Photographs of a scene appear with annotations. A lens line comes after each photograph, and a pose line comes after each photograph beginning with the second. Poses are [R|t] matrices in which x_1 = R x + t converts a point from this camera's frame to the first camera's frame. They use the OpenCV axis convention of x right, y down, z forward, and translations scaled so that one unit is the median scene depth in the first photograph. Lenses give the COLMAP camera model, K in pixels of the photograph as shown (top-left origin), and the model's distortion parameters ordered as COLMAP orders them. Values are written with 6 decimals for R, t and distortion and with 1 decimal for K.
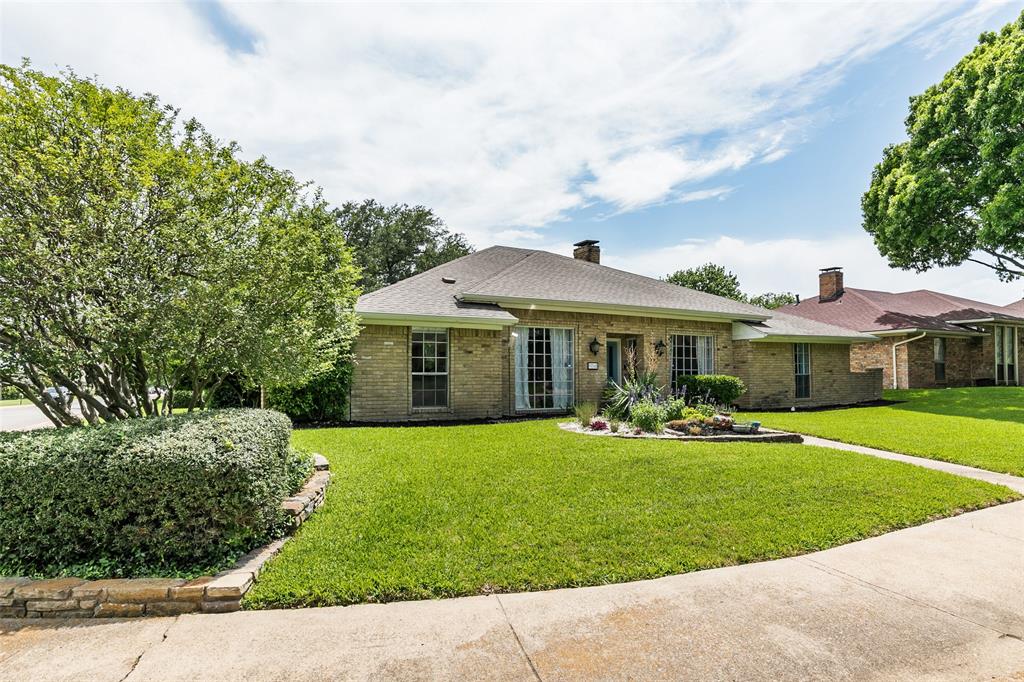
lens RADIAL K [[628.9, 0, 511.2], [0, 628.9, 345.5], [0, 0, 1]] dist [0.003319, -0.000045]
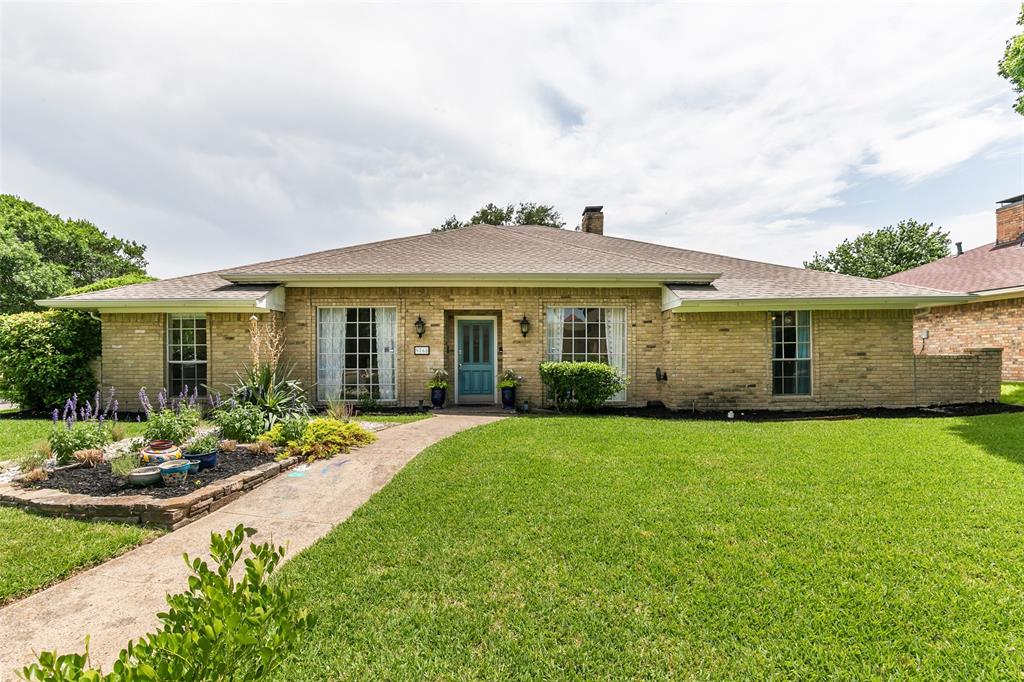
lens RADIAL K [[478.1, 0, 513.2], [0, 478.1, 339.0], [0, 0, 1]] dist [0.006209, 0.000345]
pose [[0.866942, -0.016432, -0.498139, 0.488423], [0.028734, 0.999442, 0.017040, 0.008848], [0.497581, -0.029086, 0.866930, 0.457367]]
